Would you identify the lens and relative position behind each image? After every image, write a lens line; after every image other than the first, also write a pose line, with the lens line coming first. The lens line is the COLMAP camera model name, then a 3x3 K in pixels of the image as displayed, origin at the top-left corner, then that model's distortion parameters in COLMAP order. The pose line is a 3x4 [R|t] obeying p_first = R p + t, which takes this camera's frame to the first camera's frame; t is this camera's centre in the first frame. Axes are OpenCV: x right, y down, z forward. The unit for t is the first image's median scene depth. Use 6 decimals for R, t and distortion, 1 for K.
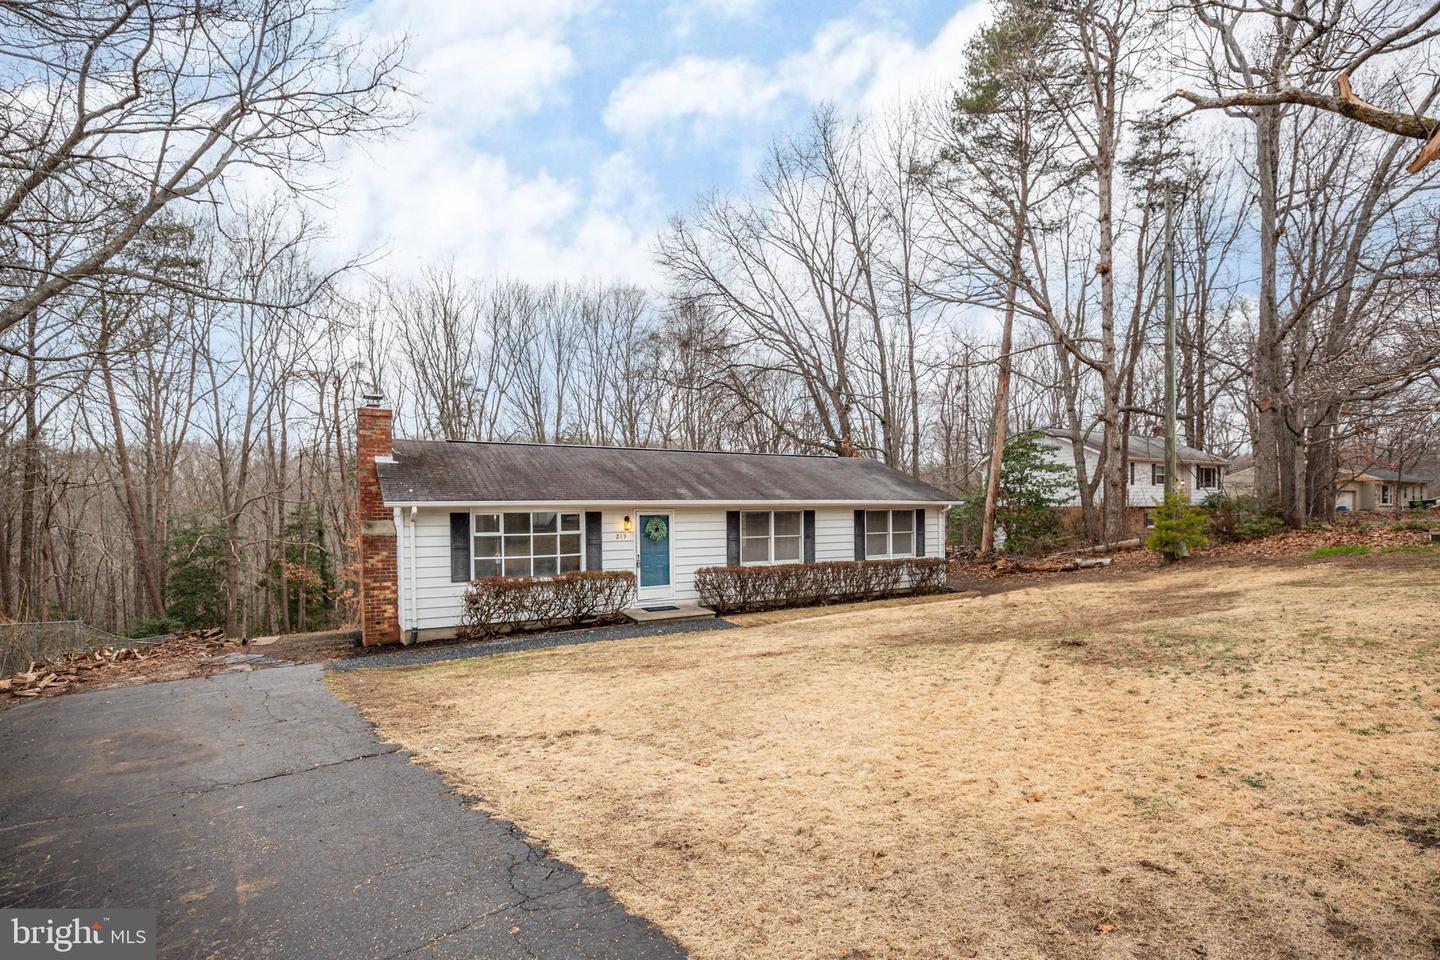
lens RADIAL K [[699.0, 0, 720.0], [0, 699.0, 480.0], [0, 0, 1]] dist [0.001771, 0.000350]
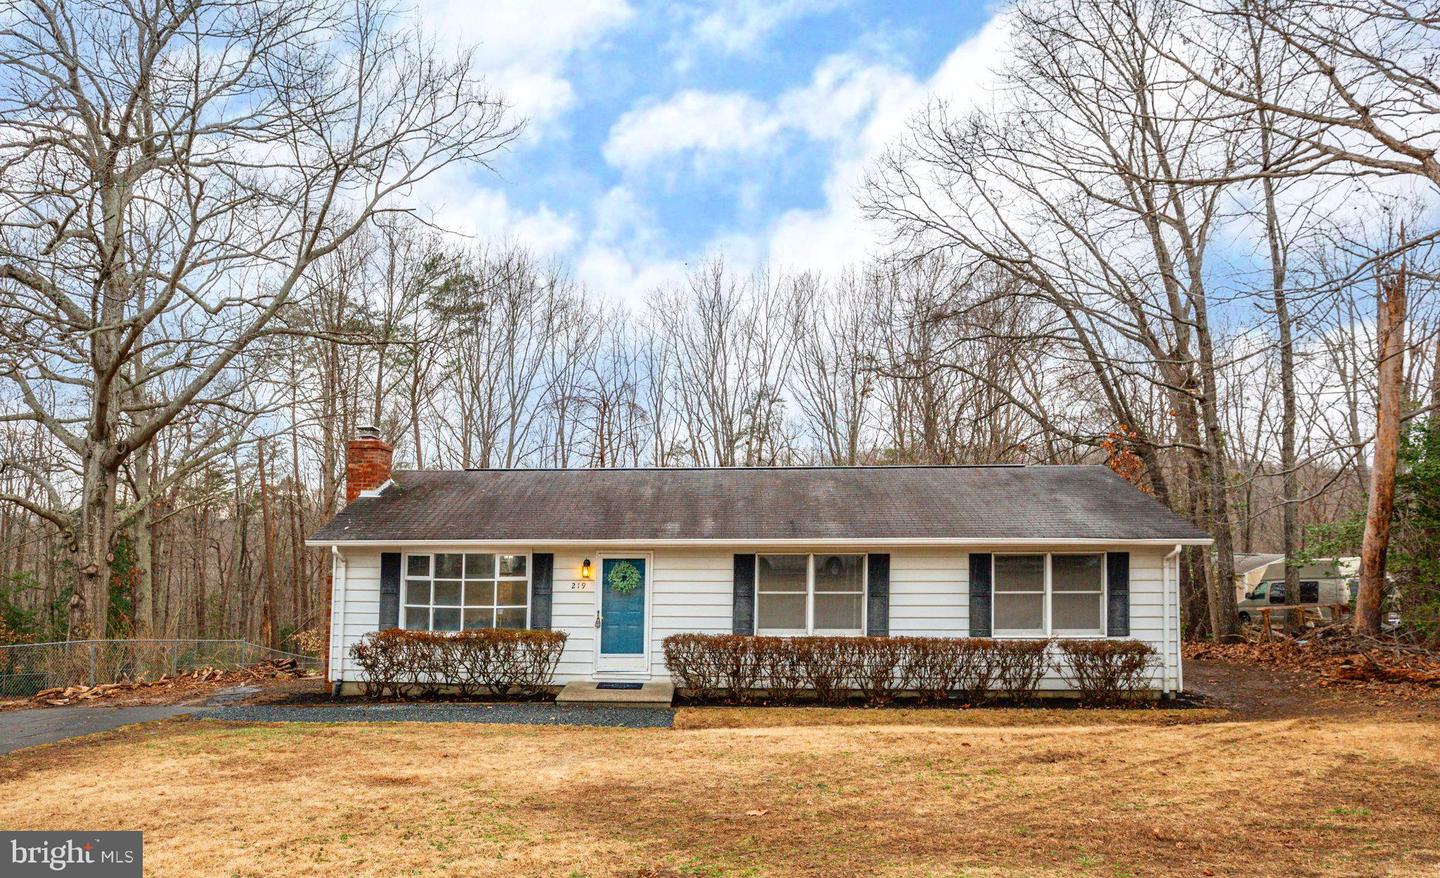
lens RADIAL K [[904.6, 0, 720.0], [0, 904.6, 439.0], [0, 0, 1]] dist [-0.035905, 0.000230]
pose [[0.817400, -0.062744, -0.572644, 0.526599], [0.019350, 0.996480, -0.081563, 0.003473], [0.575746, 0.055589, 0.815737, 0.251523]]
